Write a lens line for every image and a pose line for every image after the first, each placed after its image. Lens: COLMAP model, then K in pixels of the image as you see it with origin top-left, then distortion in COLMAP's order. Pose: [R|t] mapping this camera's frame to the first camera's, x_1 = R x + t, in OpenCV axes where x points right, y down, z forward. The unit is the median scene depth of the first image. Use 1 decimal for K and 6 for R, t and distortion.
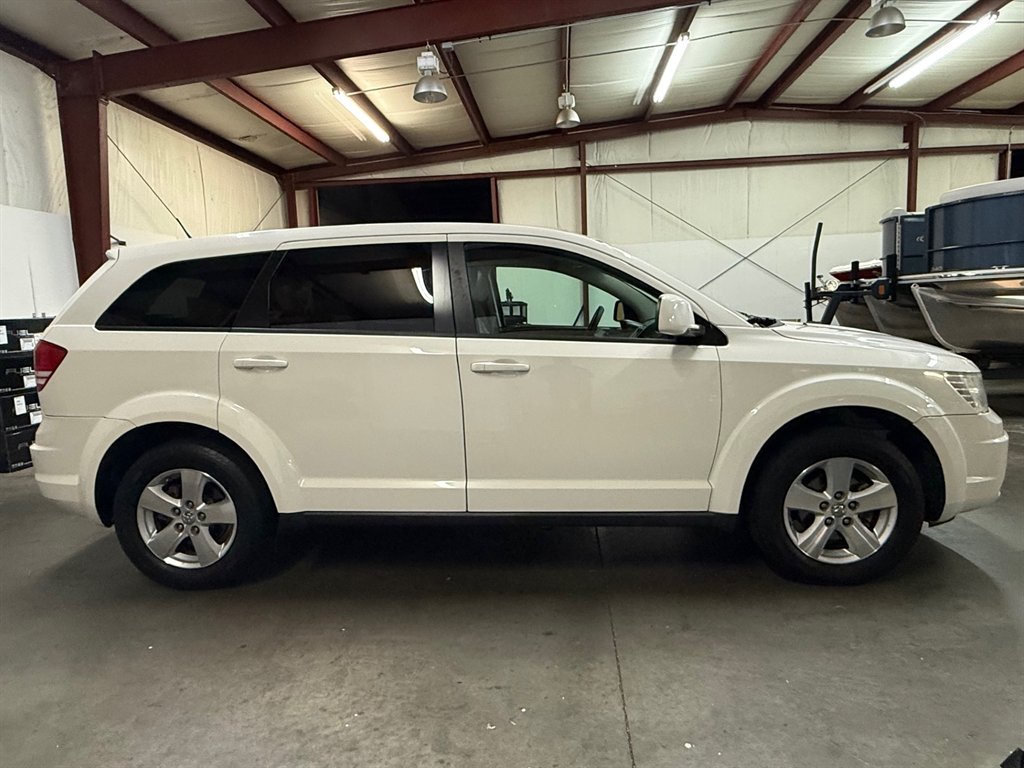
lens RADIAL K [[656.1, 0, 512.0], [0, 656.1, 384.0], [0, 0, 1]] dist [-0.003115, -0.000823]
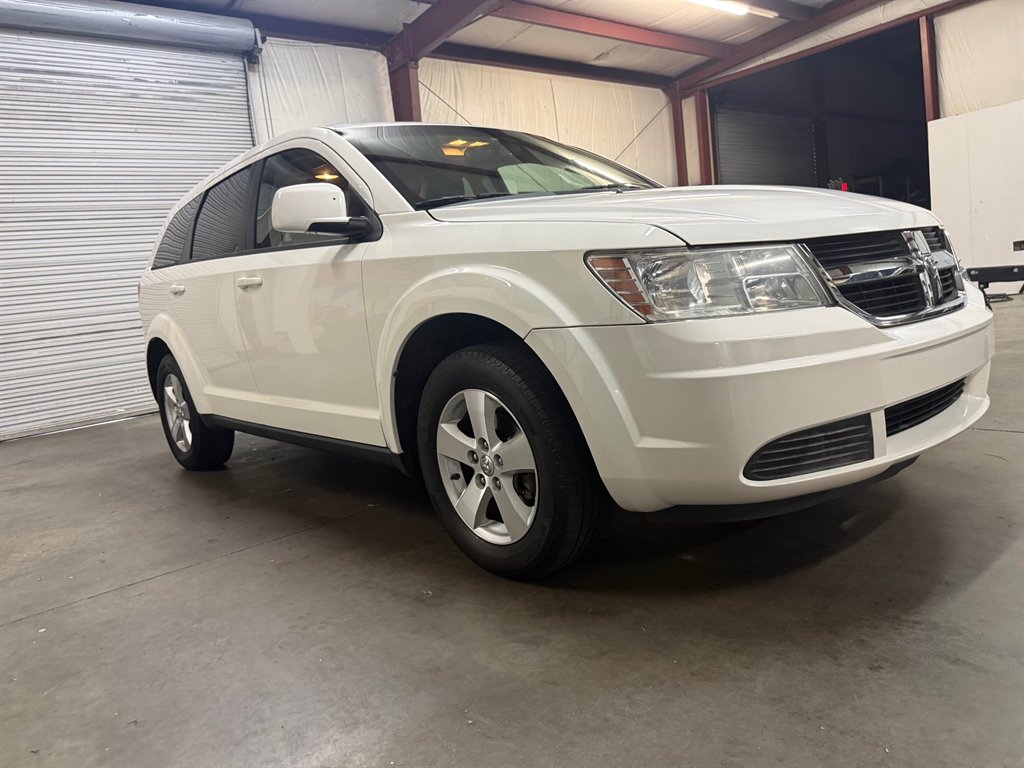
lens RADIAL K [[740.2, 0, 512.0], [0, 740.2, 384.0], [0, 0, 1]] dist [0.072548, -0.101124]
pose [[0.693019, 0.046940, -0.719390, 1.011737], [0.008891, 0.997246, 0.073634, 0.045989], [0.720864, -0.057426, 0.690693, 0.454343]]
